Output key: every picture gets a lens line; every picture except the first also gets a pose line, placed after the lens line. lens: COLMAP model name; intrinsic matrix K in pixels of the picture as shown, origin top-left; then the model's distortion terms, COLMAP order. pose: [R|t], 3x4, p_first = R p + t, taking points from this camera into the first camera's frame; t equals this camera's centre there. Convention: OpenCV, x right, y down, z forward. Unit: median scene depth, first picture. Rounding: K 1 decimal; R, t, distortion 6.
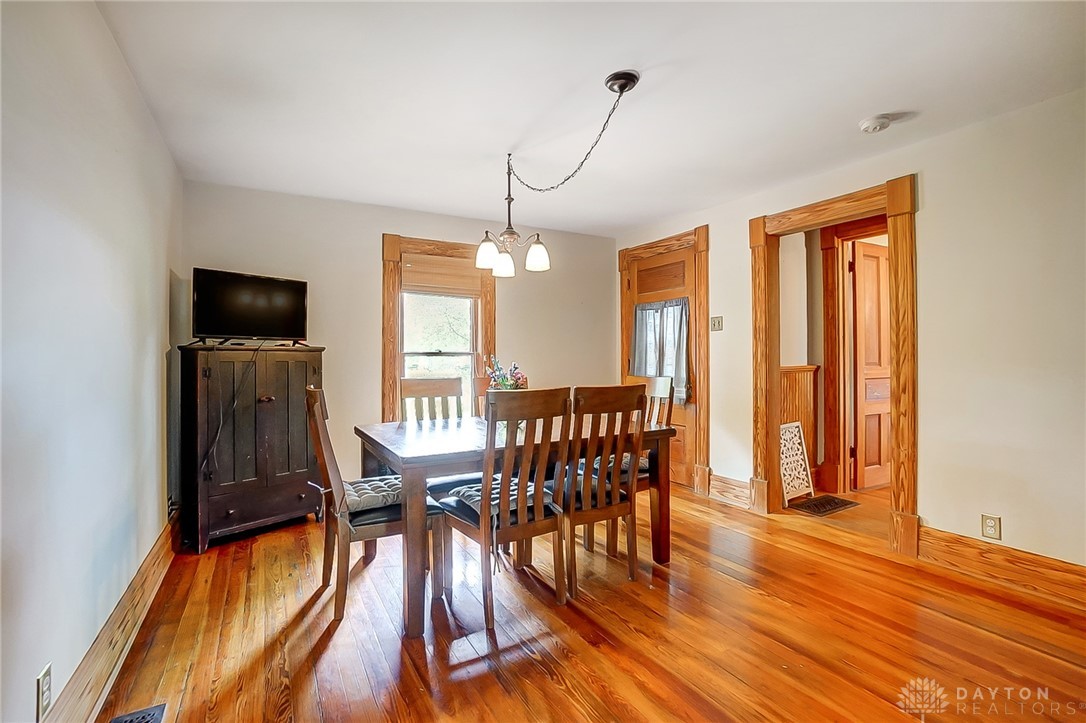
lens RADIAL K [[497.2, 0, 543.0], [0, 497.2, 361.5], [0, 0, 1]] dist [-0.001745, -0.000032]
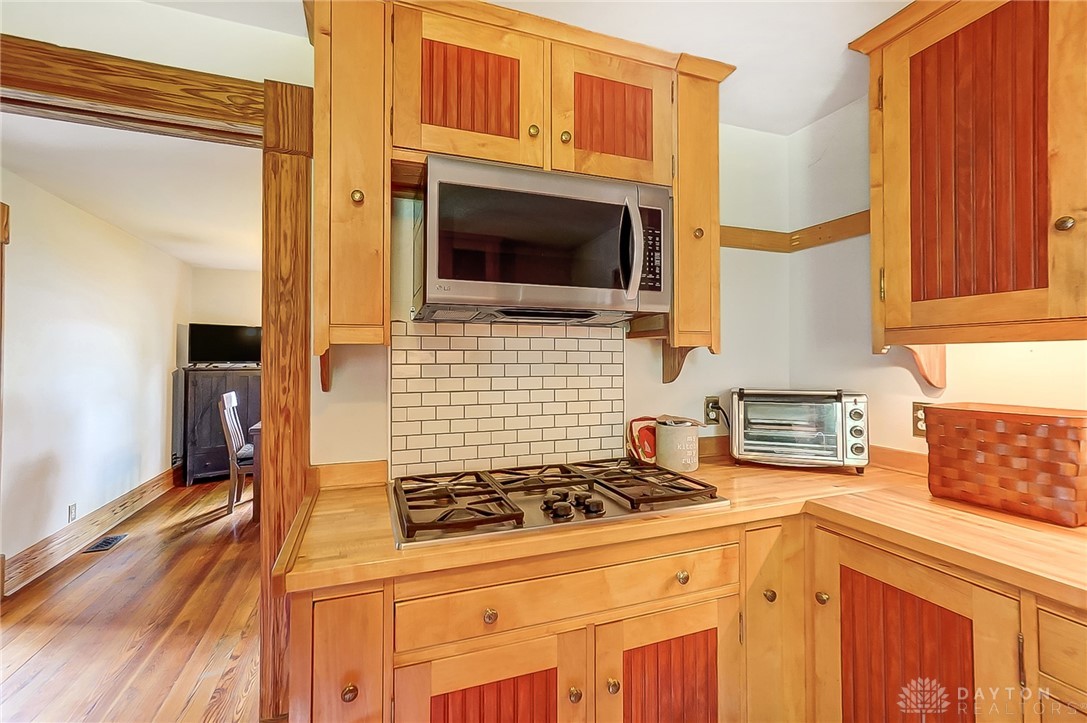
lens RADIAL K [[476.8, 0, 542.9], [0, 476.8, 364.6], [0, 0, 1]] dist [-0.009409, 0.000319]
pose [[0.988777, -0.006287, -0.149264, 0.777665], [0.003819, 0.999851, -0.016816, -0.011047], [0.149348, 0.016057, 0.988654, -0.461531]]
